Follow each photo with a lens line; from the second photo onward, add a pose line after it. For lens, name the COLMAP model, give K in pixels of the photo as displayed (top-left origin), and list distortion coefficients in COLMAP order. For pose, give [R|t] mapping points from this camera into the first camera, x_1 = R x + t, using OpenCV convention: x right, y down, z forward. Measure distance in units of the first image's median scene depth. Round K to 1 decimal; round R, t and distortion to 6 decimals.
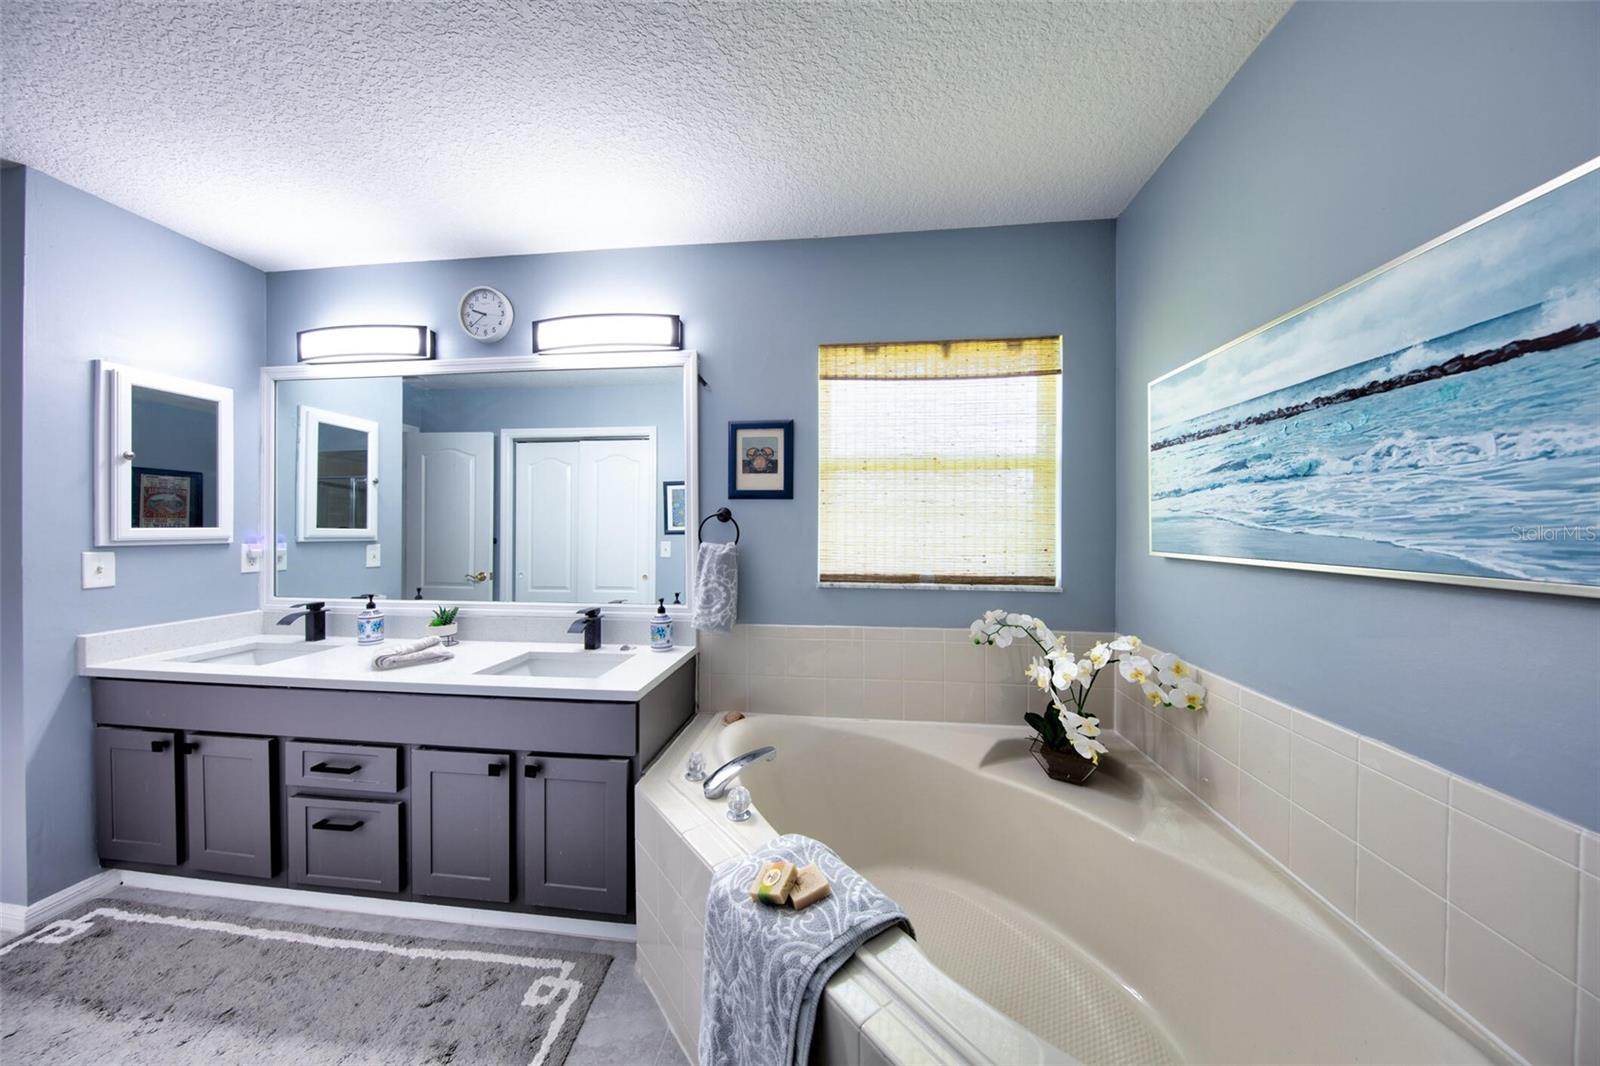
lens RADIAL K [[506.1, 0, 801.1], [0, 506.1, 529.9], [0, 0, 1]] dist [-0.002797, -0.001933]
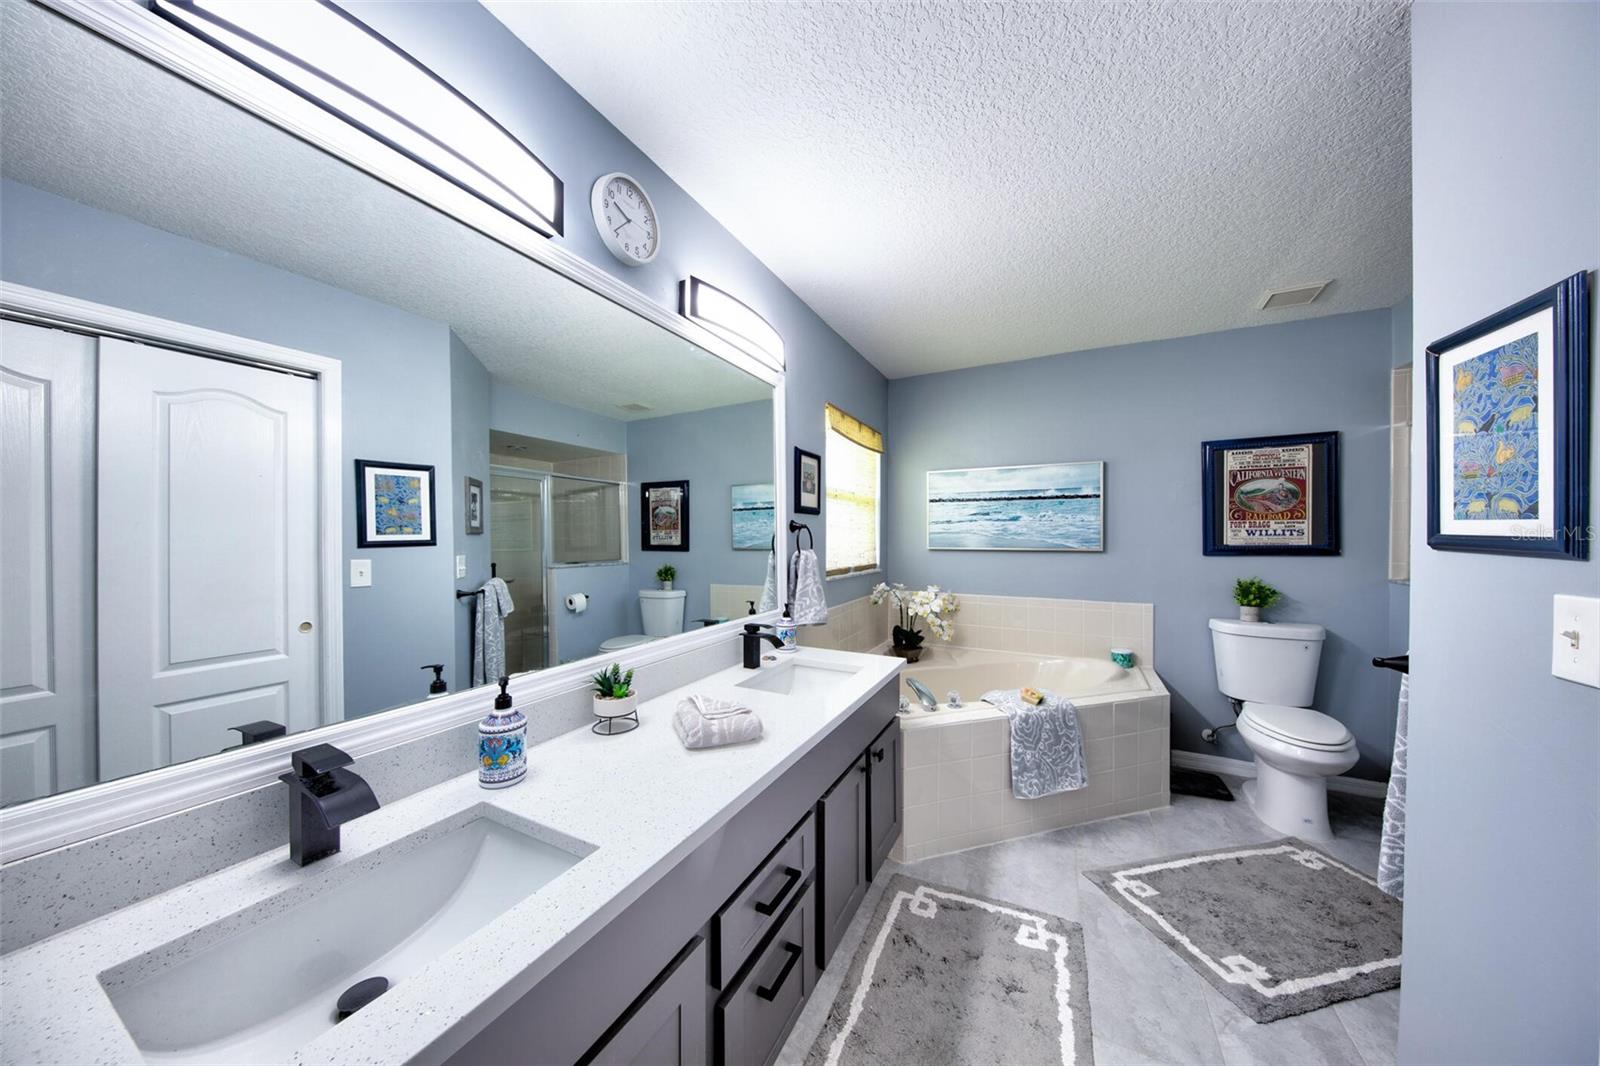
lens RADIAL K [[506.1, 0, 794.3], [0, 506.1, 537.4], [0, 0, 1]] dist [-0.002797, -0.001933]
pose [[0.357388, -0.002235, 0.933953, -1.950593], [0.003893, 0.999992, 0.000903, -0.006015], [-0.933948, 0.003313, 0.357394, 0.918683]]
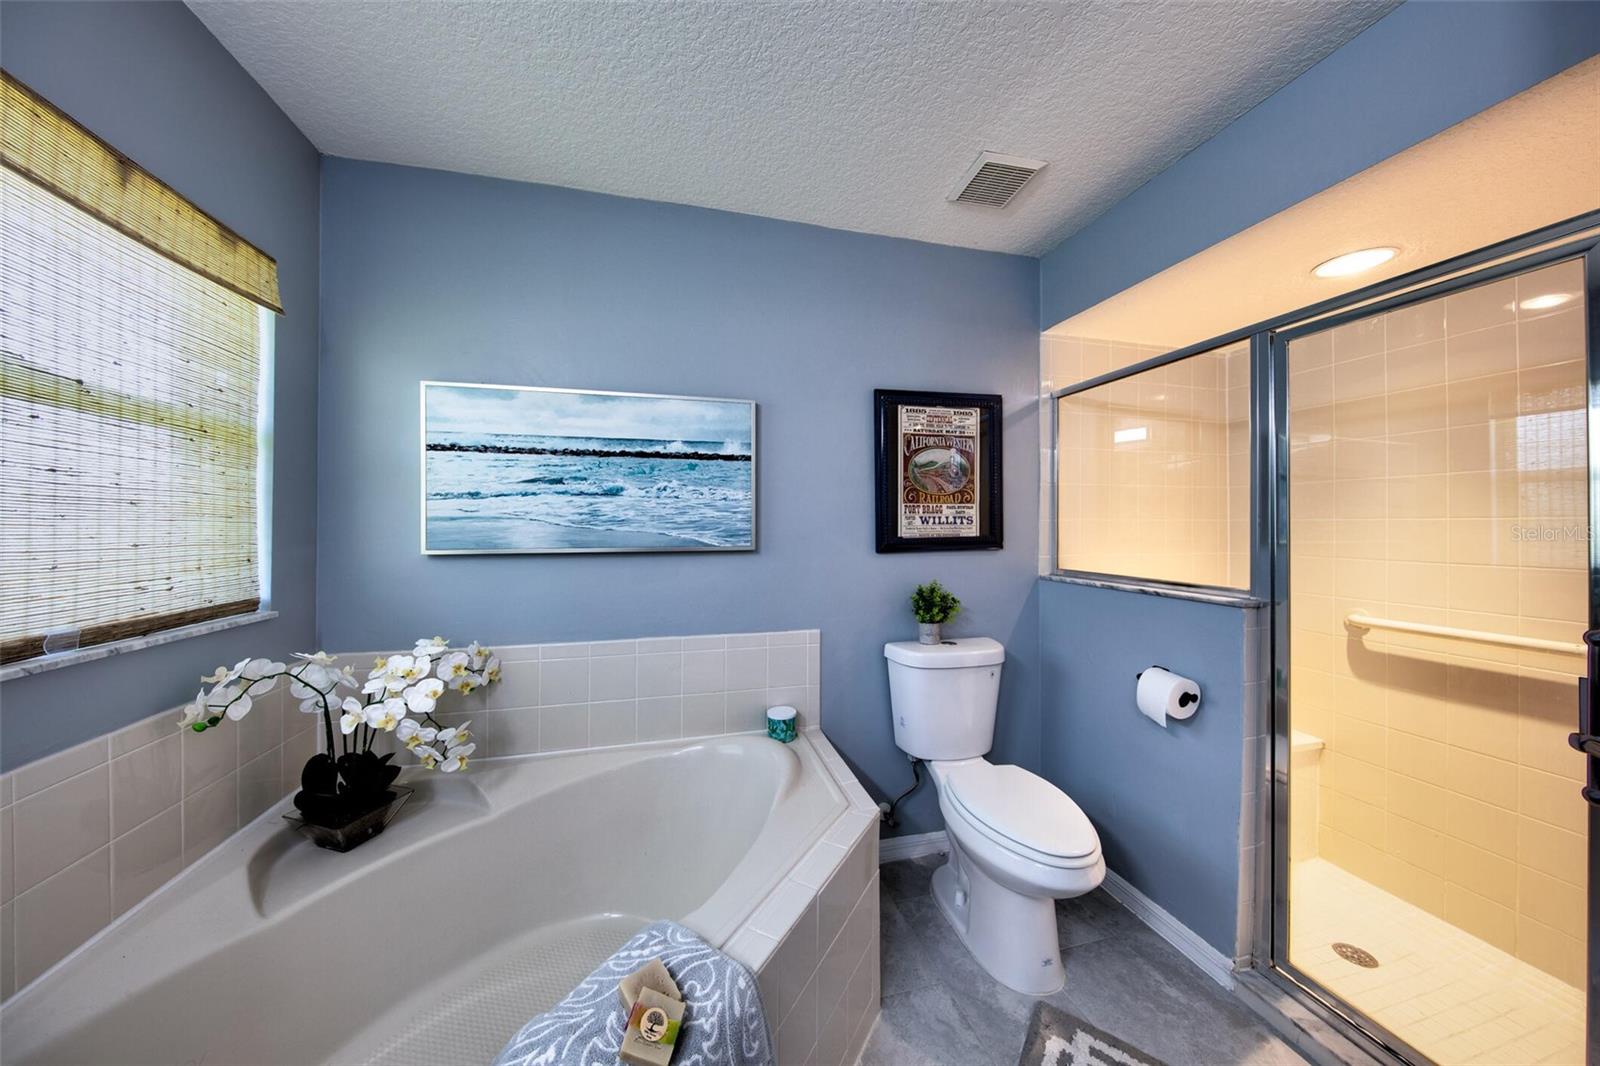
lens RADIAL K [[506.1, 0, 793.6], [0, 506.1, 524.0], [0, 0, 1]] dist [-0.002797, -0.001933]
pose [[-0.355242, -0.000387, 0.934774, -0.605646], [0.004824, 0.999986, 0.002247, -0.010222], [-0.934762, 0.005308, -0.355235, 0.820765]]
